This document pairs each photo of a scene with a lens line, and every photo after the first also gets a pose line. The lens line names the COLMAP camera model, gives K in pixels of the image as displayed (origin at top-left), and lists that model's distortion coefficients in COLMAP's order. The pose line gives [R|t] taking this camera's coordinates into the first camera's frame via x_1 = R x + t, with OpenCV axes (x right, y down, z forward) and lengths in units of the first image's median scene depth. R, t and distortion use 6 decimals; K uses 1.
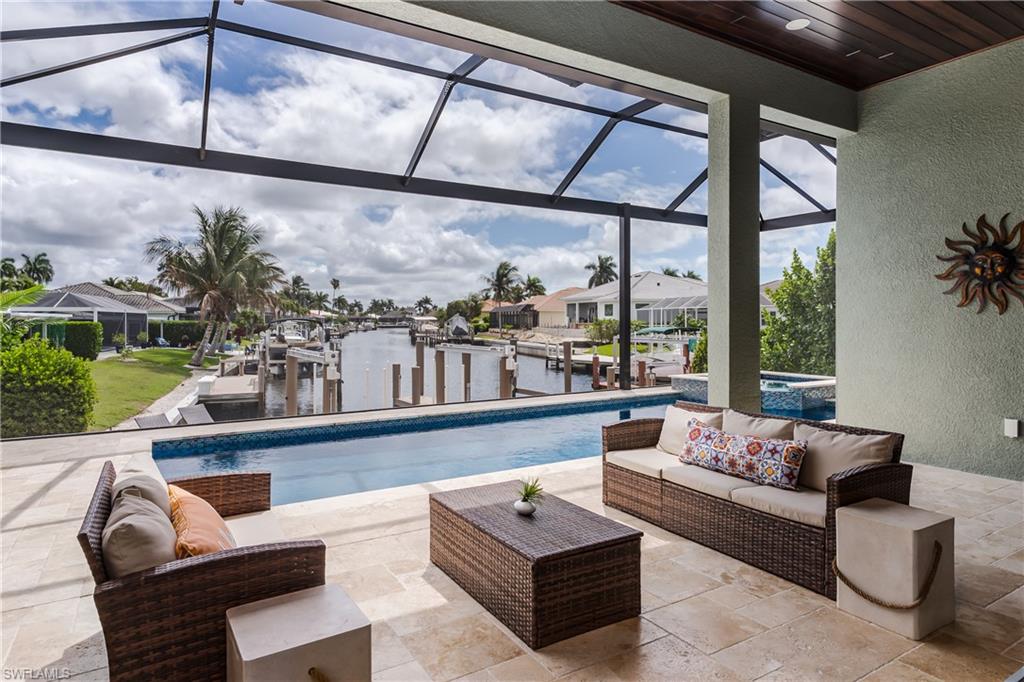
lens RADIAL K [[520.1, 0, 508.0], [0, 520.1, 320.9], [0, 0, 1]] dist [-0.000623, -0.000494]
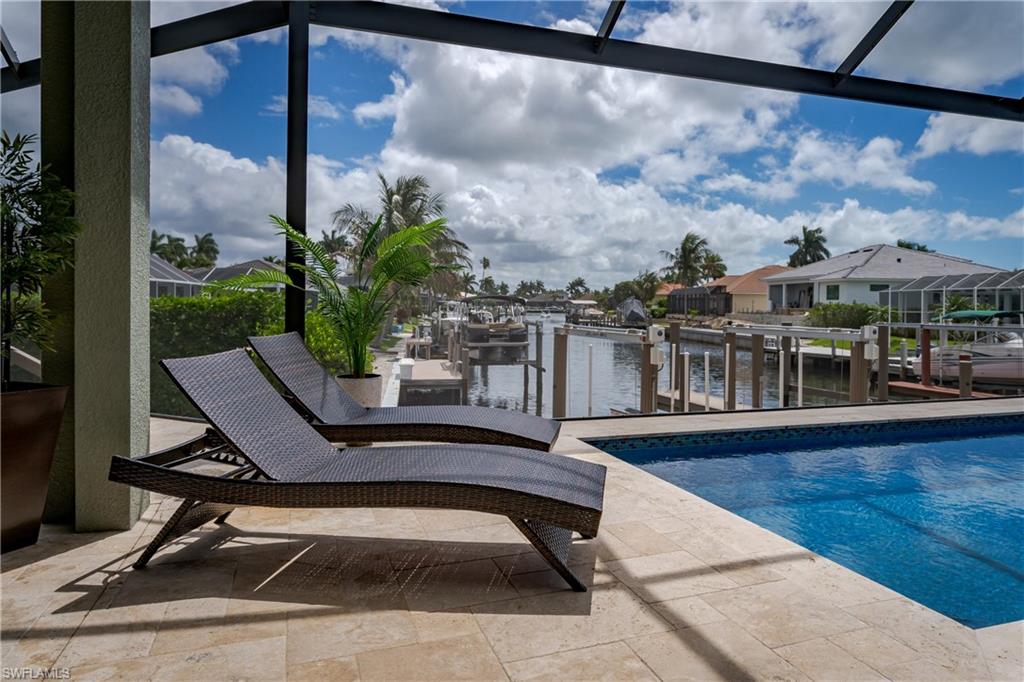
lens RADIAL K [[575.6, 0, 513.5], [0, 575.6, 313.7], [0, 0, 1]] dist [-0.001648, -0.000133]
pose [[0.979120, 0.013603, -0.202829, -0.095294], [-0.011968, 0.999885, 0.009287, 0.008415], [0.202932, -0.006665, 0.979170, 0.032102]]
